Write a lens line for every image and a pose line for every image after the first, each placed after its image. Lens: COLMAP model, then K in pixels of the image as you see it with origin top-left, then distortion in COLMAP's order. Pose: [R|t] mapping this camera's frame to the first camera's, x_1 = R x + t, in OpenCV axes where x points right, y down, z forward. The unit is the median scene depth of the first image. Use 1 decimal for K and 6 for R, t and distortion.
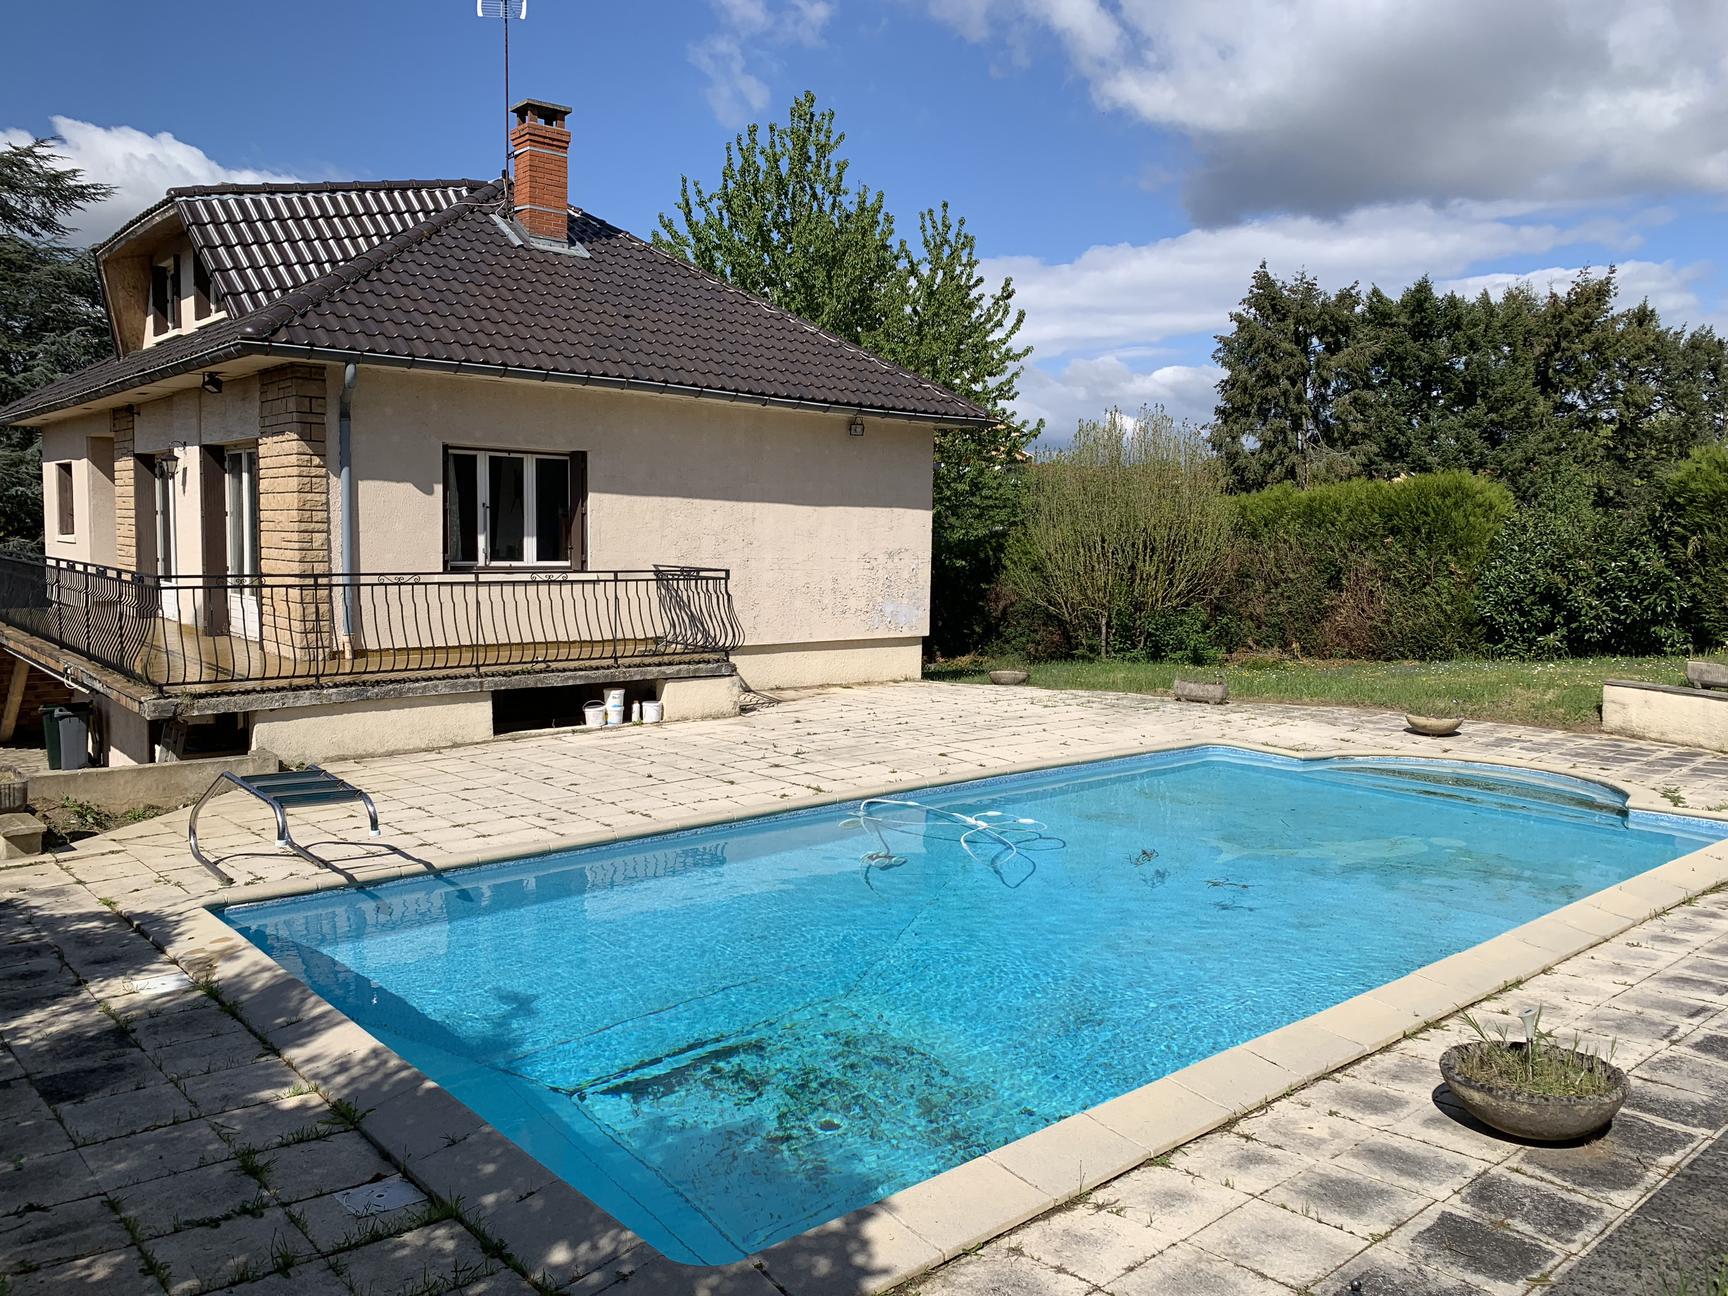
lens RADIAL K [[1321.7, 0, 864.8], [0, 1321.7, 650.3], [0, 0, 1]] dist [0.035854, -0.026289]
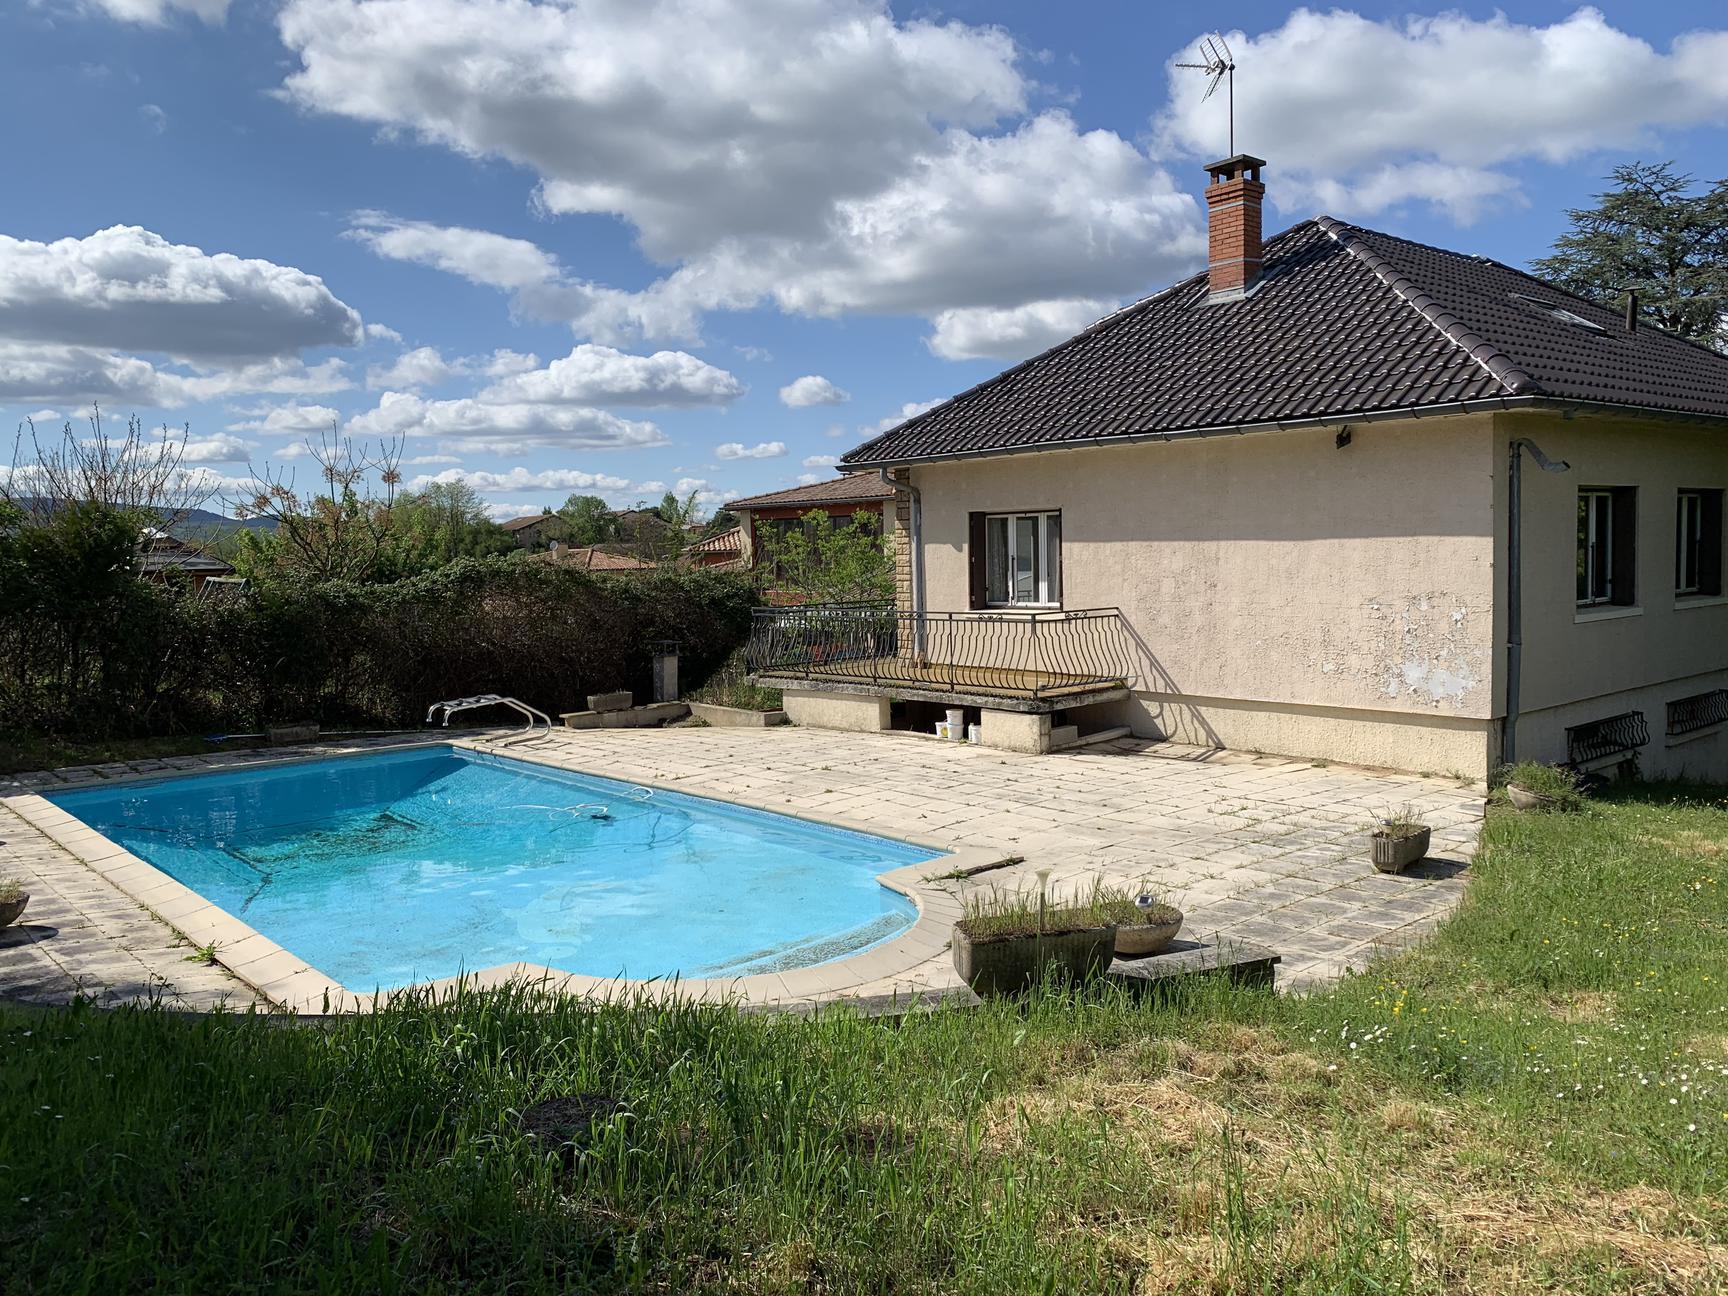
lens RADIAL K [[1321.7, 0, 864.6], [0, 1321.7, 646.5], [0, 0, 1]] dist [0.035854, -0.026289]
pose [[-0.015807, 0.054762, -0.998374, 0.971840], [-0.063261, 0.996444, 0.055658, -0.086646], [0.997872, 0.064038, -0.012286, 0.893505]]
